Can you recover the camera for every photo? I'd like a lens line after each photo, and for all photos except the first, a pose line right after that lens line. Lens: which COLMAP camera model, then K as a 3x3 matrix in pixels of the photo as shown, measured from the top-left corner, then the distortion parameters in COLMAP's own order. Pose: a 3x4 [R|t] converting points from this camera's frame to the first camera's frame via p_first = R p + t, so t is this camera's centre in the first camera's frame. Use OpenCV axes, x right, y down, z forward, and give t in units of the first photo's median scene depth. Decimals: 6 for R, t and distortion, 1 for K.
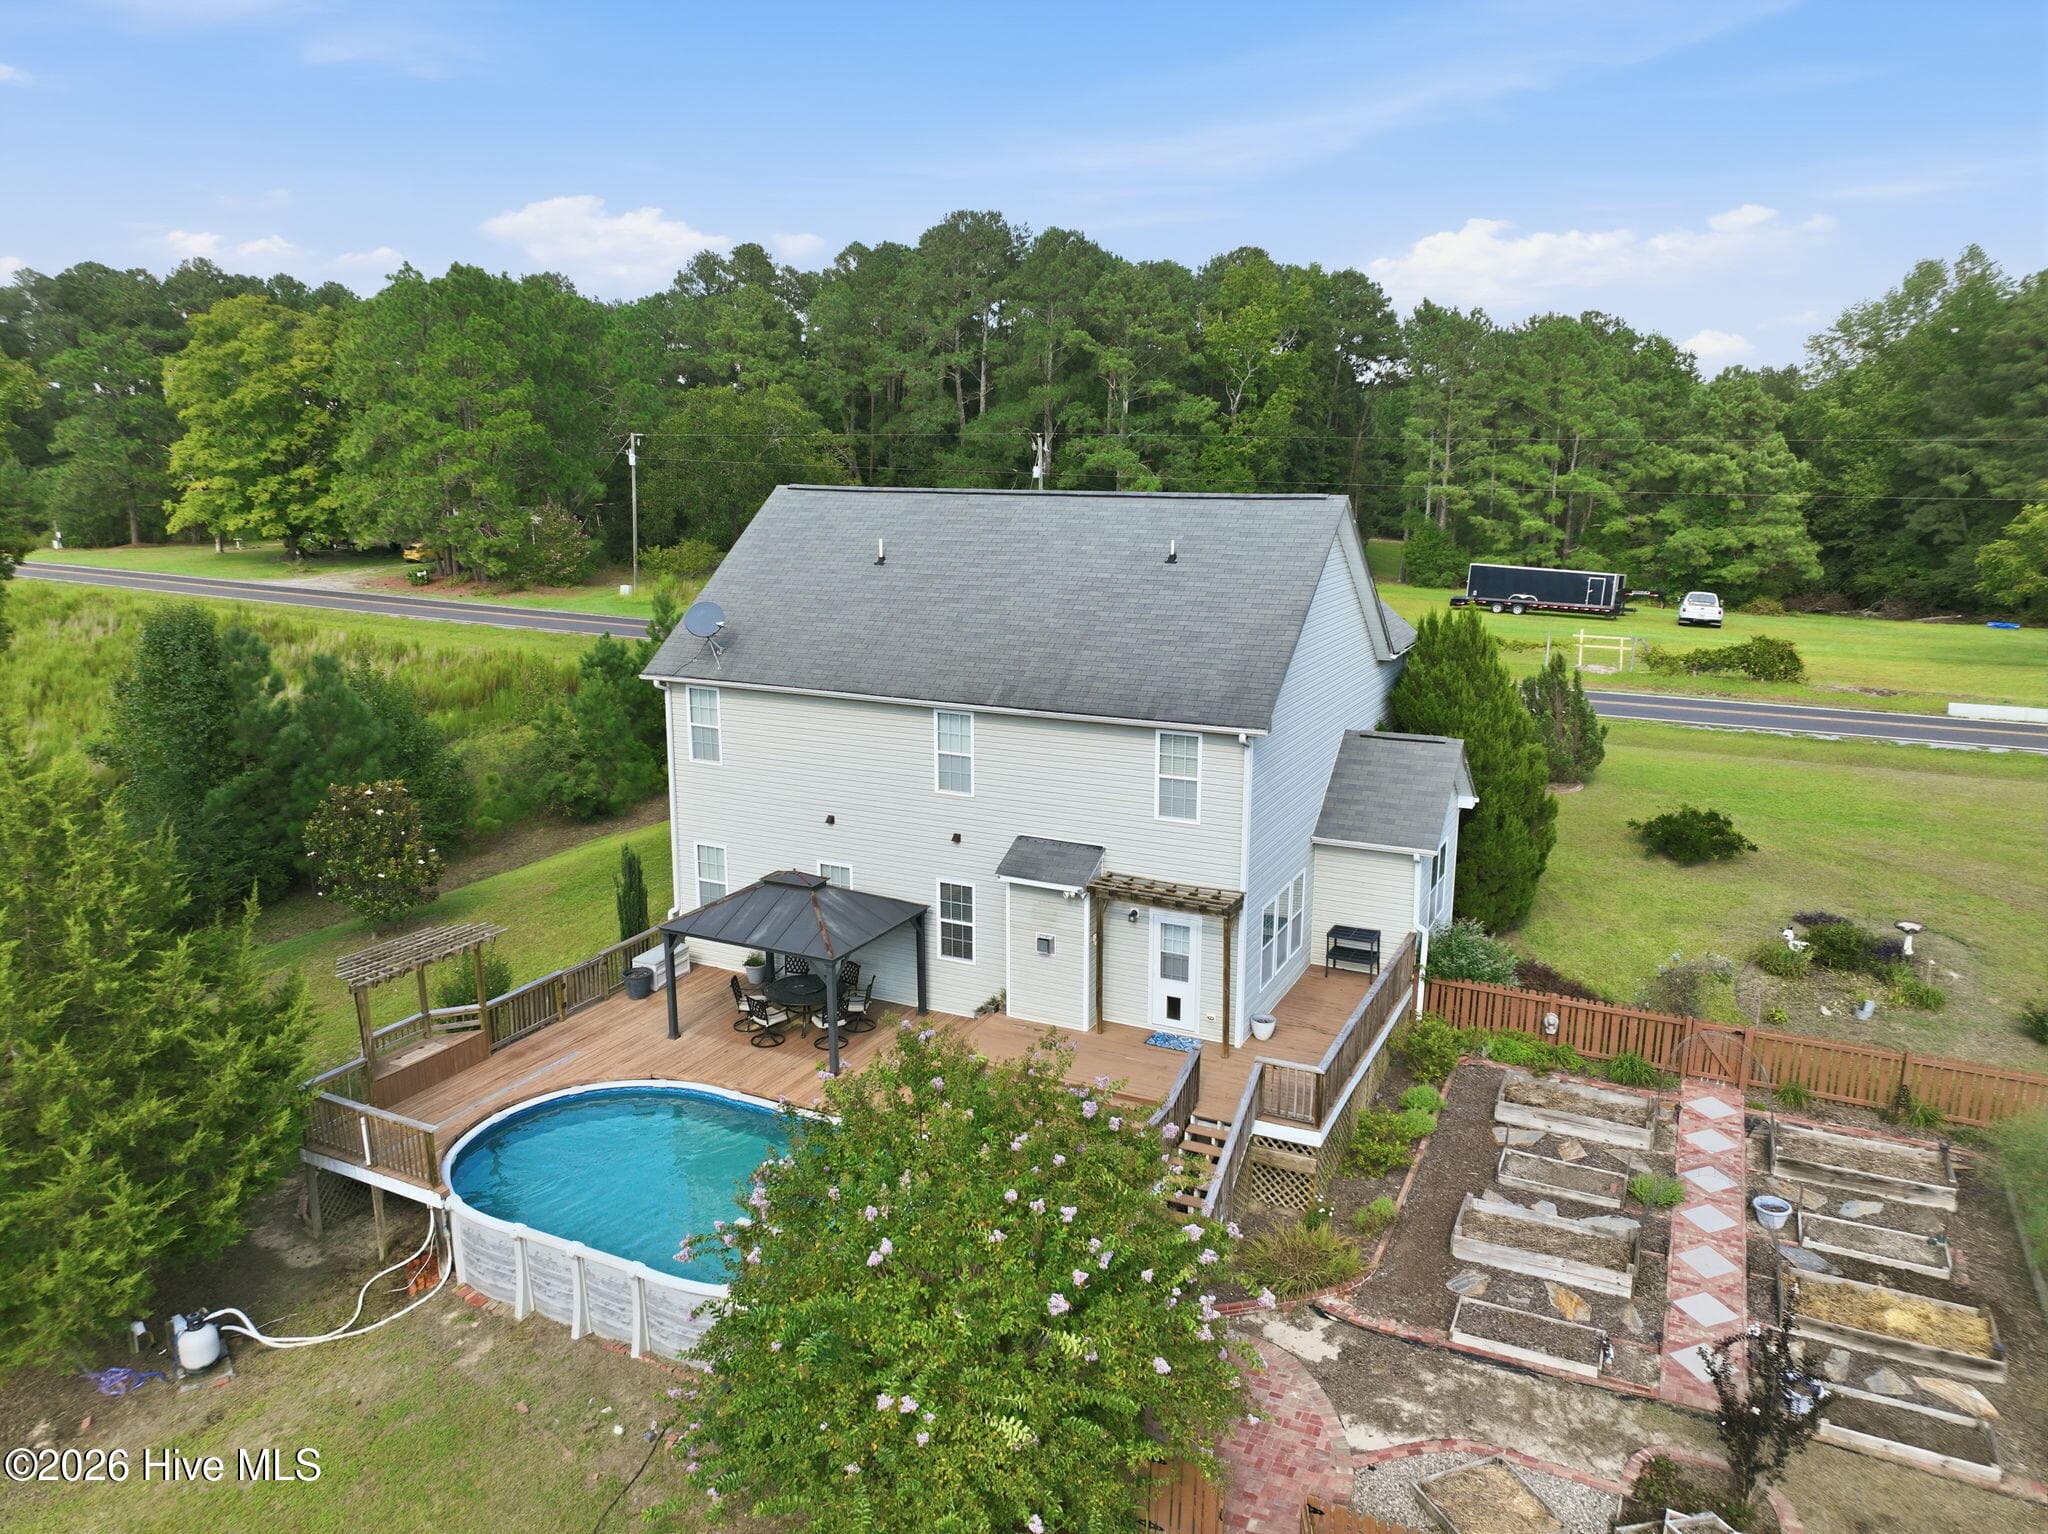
lens RADIAL K [[1429.1, 0, 1028.7], [0, 1429.1, 768.8], [0, 0, 1]] dist [-0.002677, 0.016353]
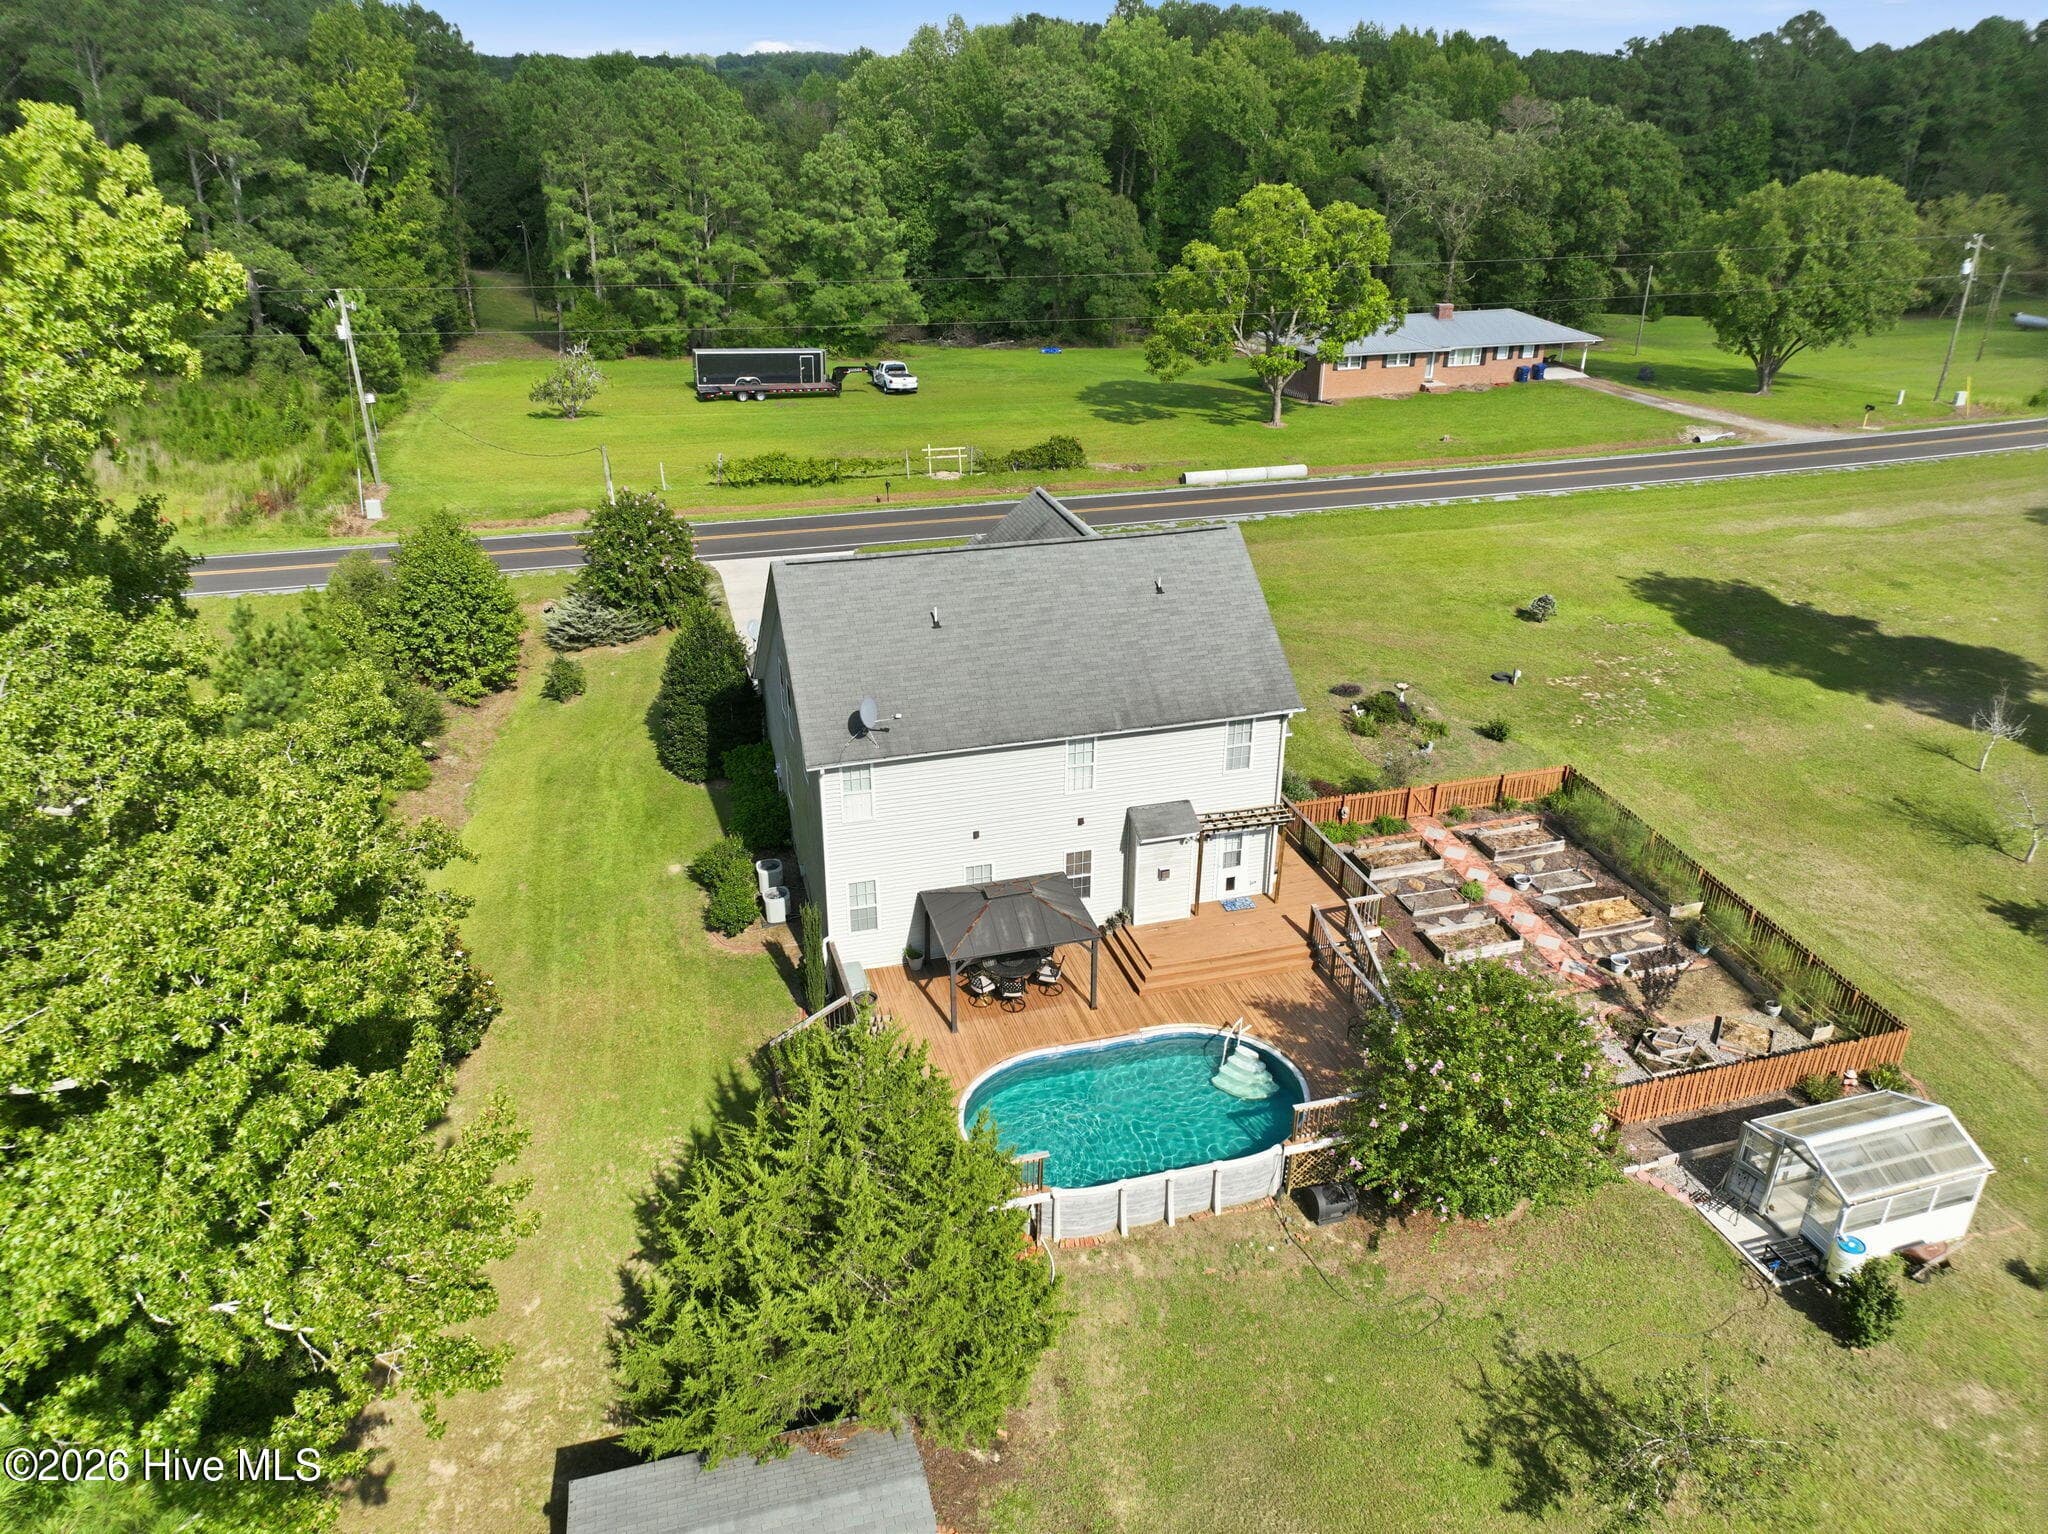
lens RADIAL K [[1429.1, 0, 1023.5], [0, 1429.1, 761.8], [0, 0, 1]] dist [-0.002677, 0.016353]
pose [[0.738959, -0.290467, 0.607921, -0.883212], [0.148381, 0.950303, 0.273693, -0.379393], [-0.657208, -0.112044, 0.745335, 0.004083]]
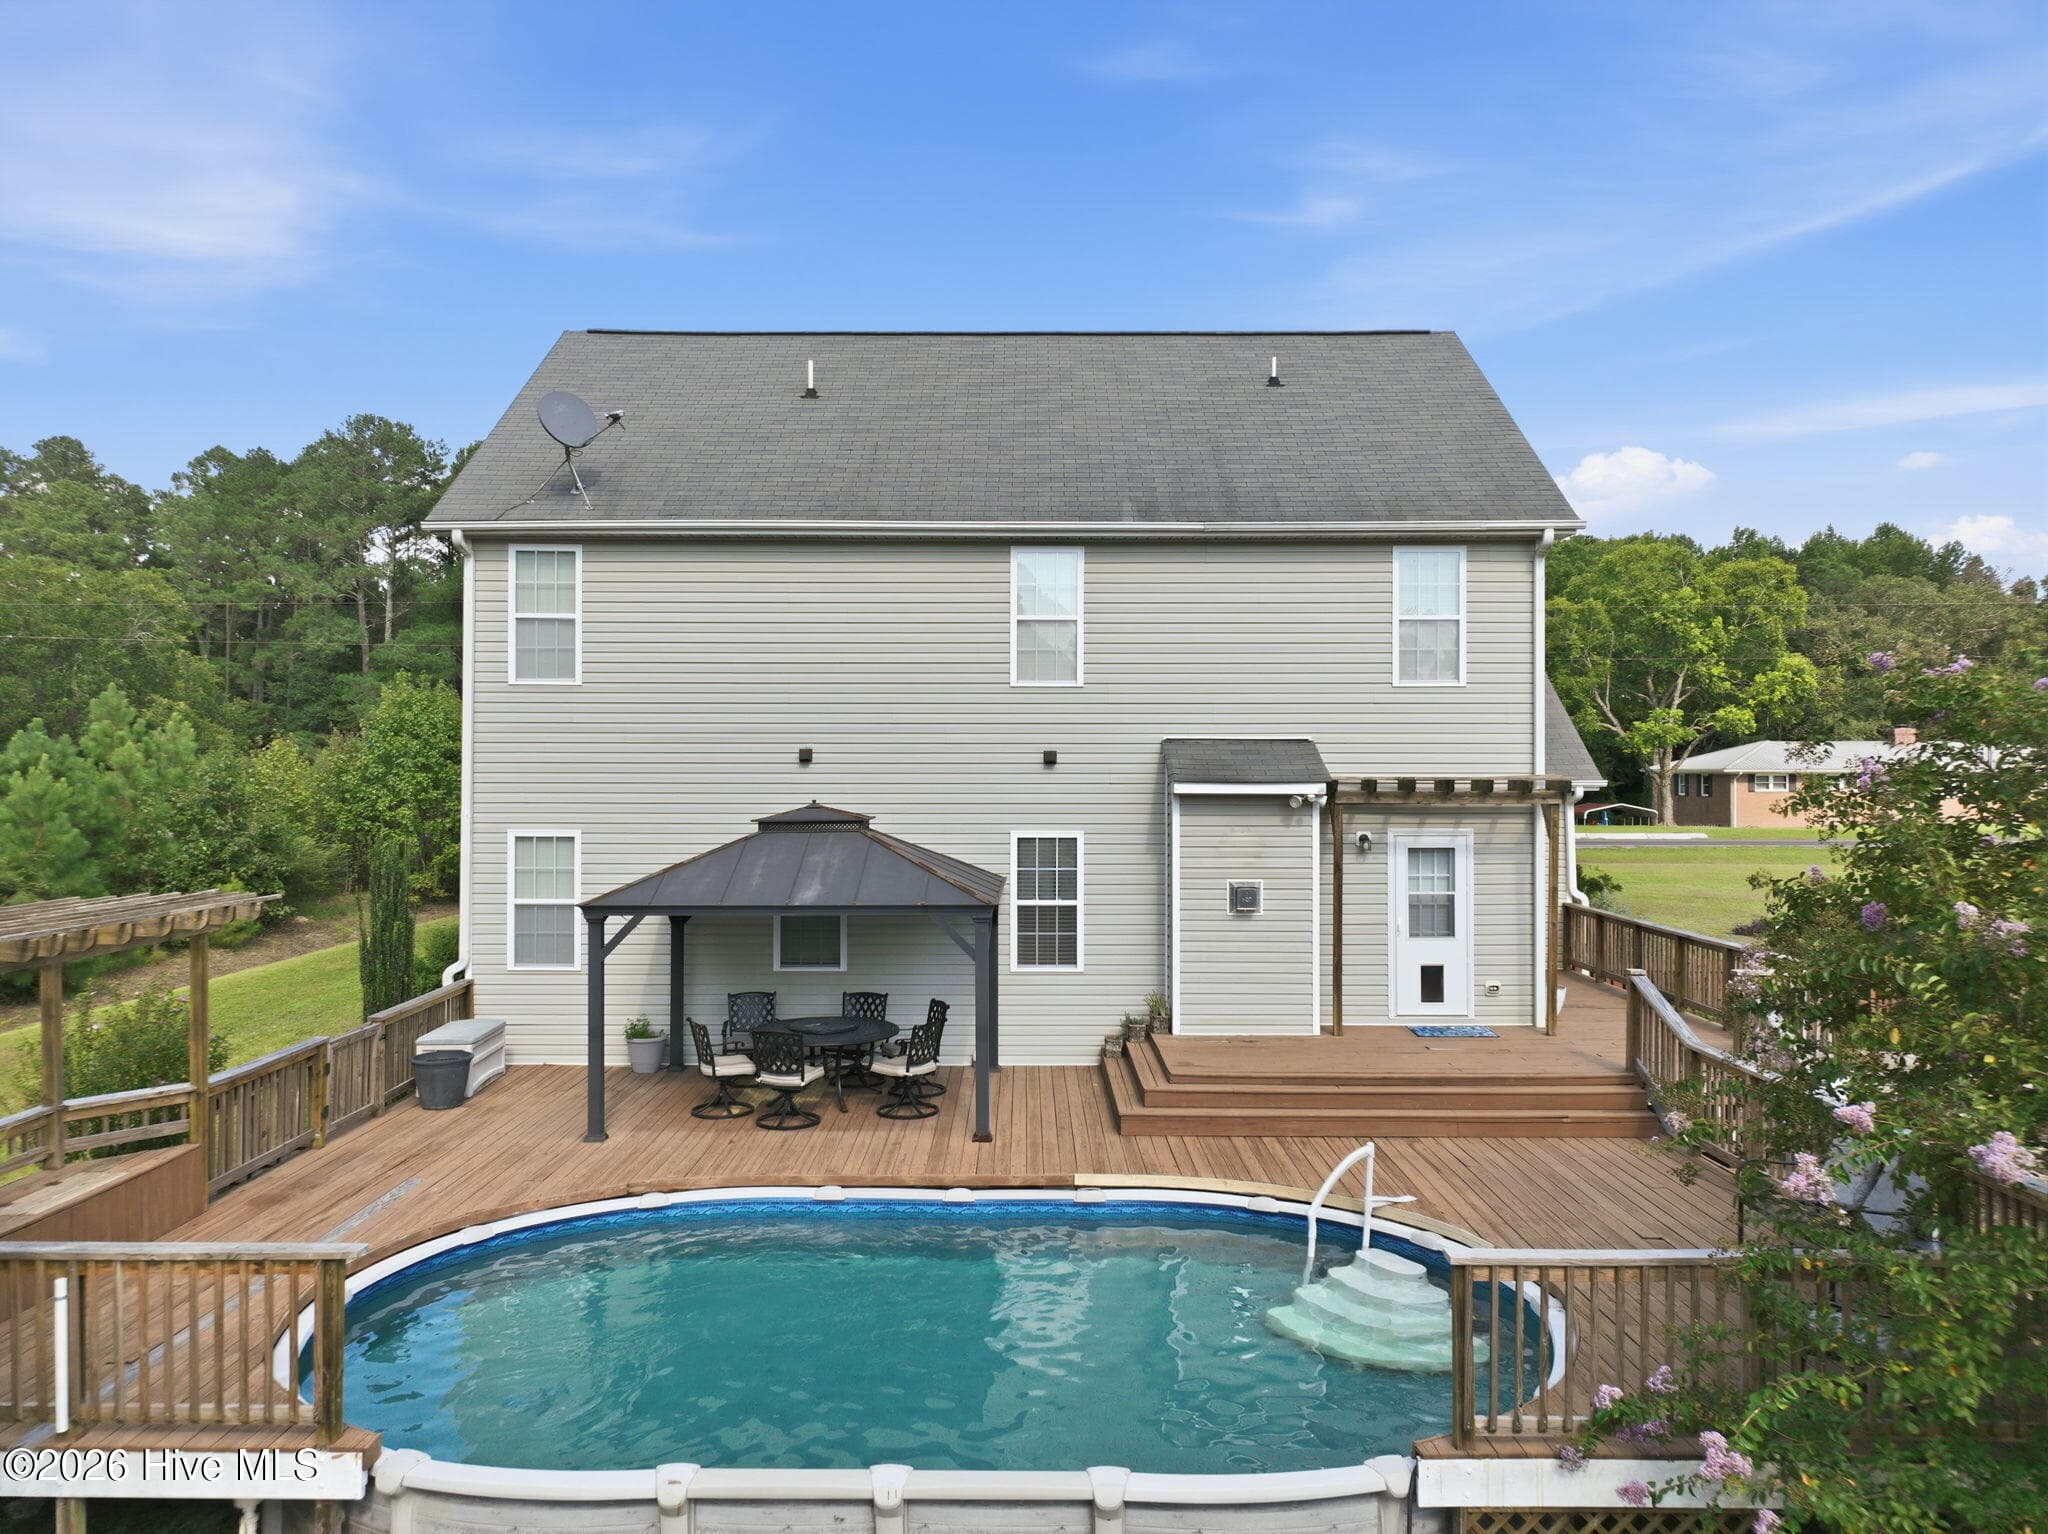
lens RADIAL K [[1429.1, 0, 1021.8], [0, 1429.1, 770.9], [0, 0, 1]] dist [-0.002677, 0.016353]
pose [[0.898620, -0.000259, 0.438727, -0.316355], [0.096818, 0.975463, -0.197731, 0.166567], [-0.427911, 0.220162, 0.876596, 0.448276]]
